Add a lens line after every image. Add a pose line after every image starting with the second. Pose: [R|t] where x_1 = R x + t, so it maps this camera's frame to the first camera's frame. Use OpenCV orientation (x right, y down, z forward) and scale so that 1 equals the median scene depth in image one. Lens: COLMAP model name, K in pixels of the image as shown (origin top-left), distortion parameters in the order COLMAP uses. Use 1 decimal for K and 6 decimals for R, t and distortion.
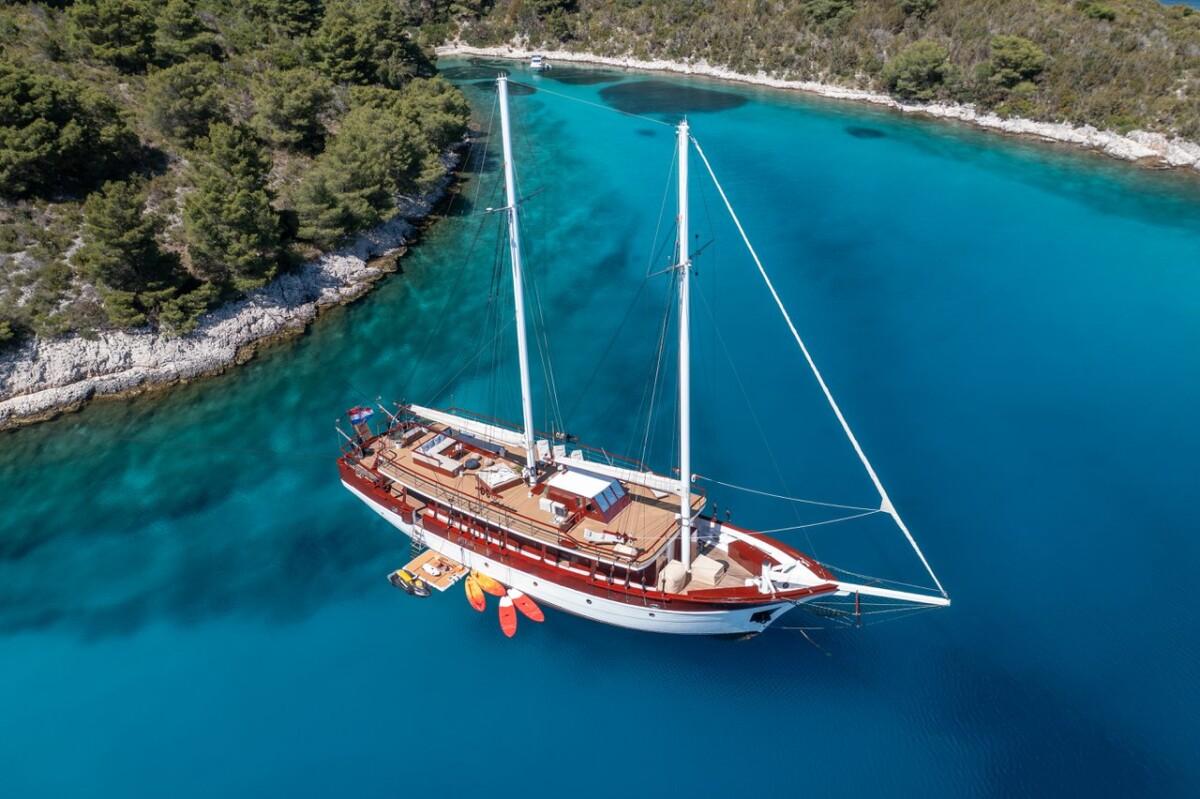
lens RADIAL K [[891.2, 0, 600.0], [0, 891.2, 399.5], [0, 0, 1]] dist [-0.001526, 0.005437]
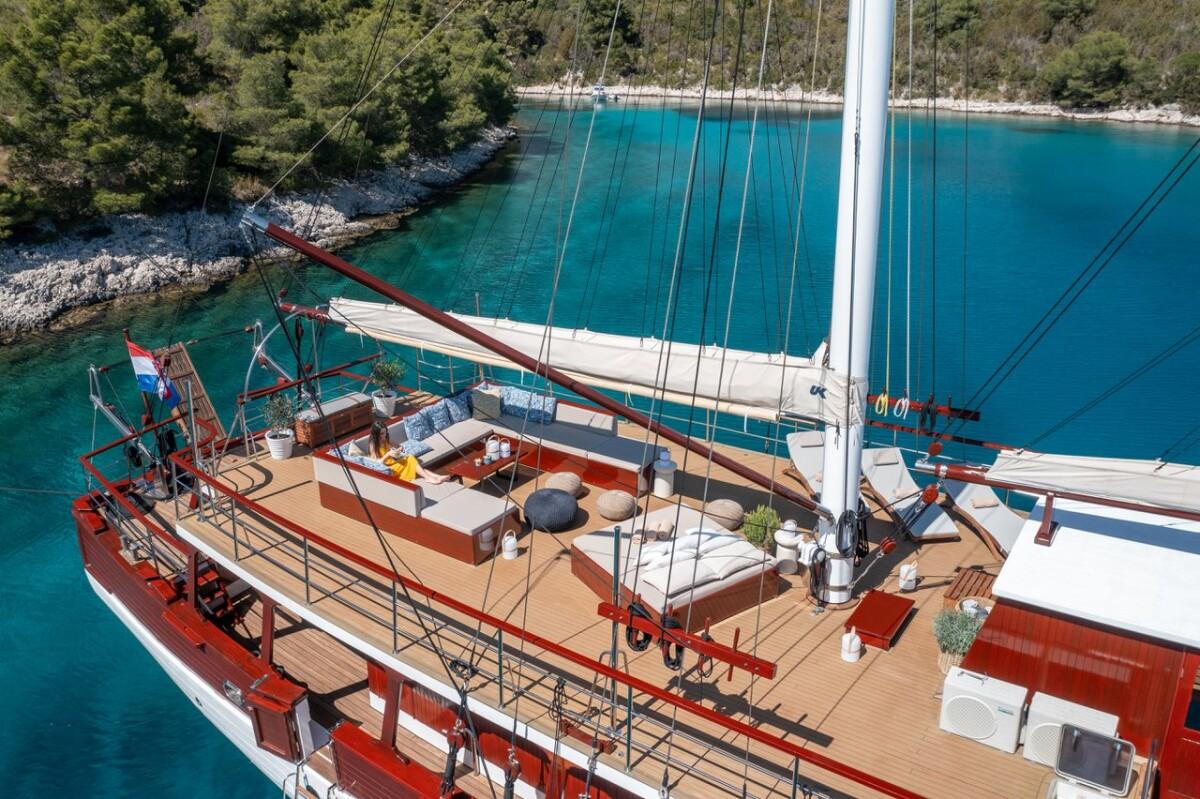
lens RADIAL K [[972.8, 0, 568.4], [0, 972.8, 404.6], [0, 0, 1]] dist [0.001269, -0.012218]
pose [[0.996690, 0.010220, -0.080651, -0.026828], [-0.018542, 0.994496, -0.103121, 0.016275], [0.079154, 0.104275, 0.991394, 0.165072]]
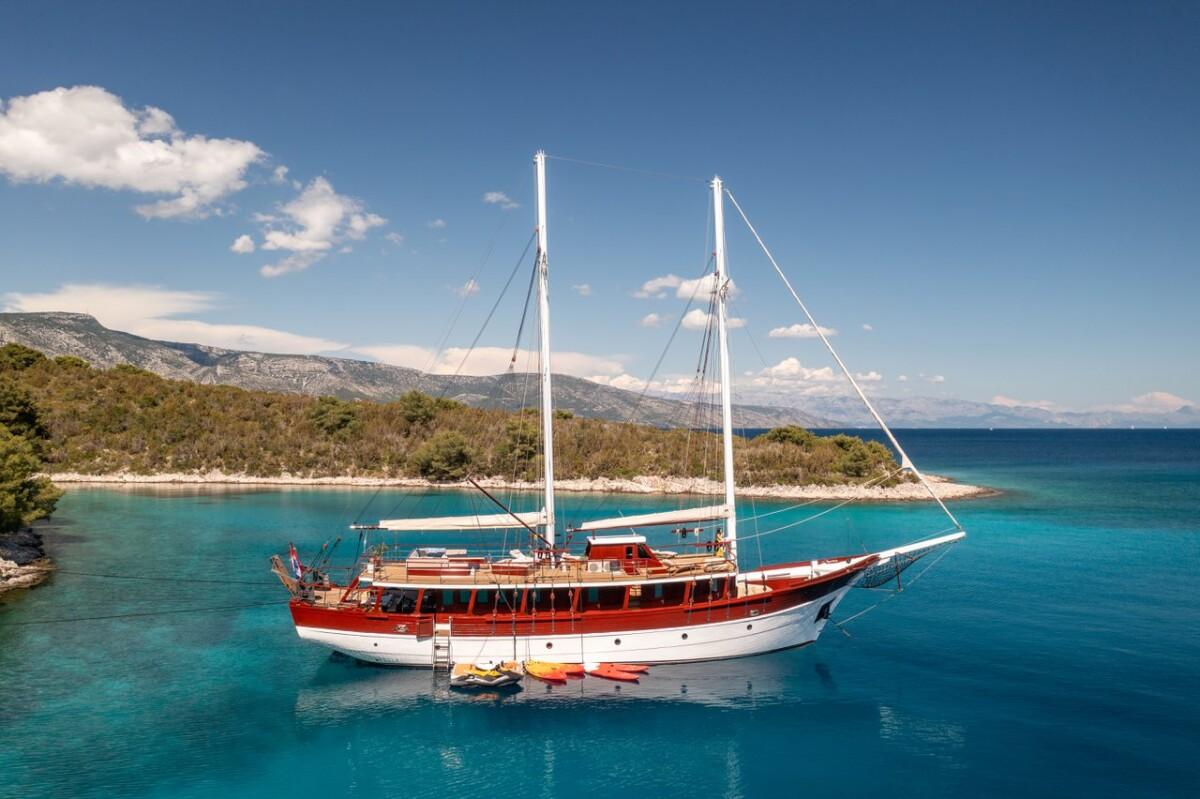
lens RADIAL K [[891.2, 0, 600.0], [0, 891.2, 399.5], [0, 0, 1]] dist [-0.001526, 0.005437]
pose [[0.827085, 0.011526, 0.561959, -0.124440], [0.256610, 0.881773, -0.395761, 0.071730], [-0.500082, 0.471533, 0.726344, 0.044499]]
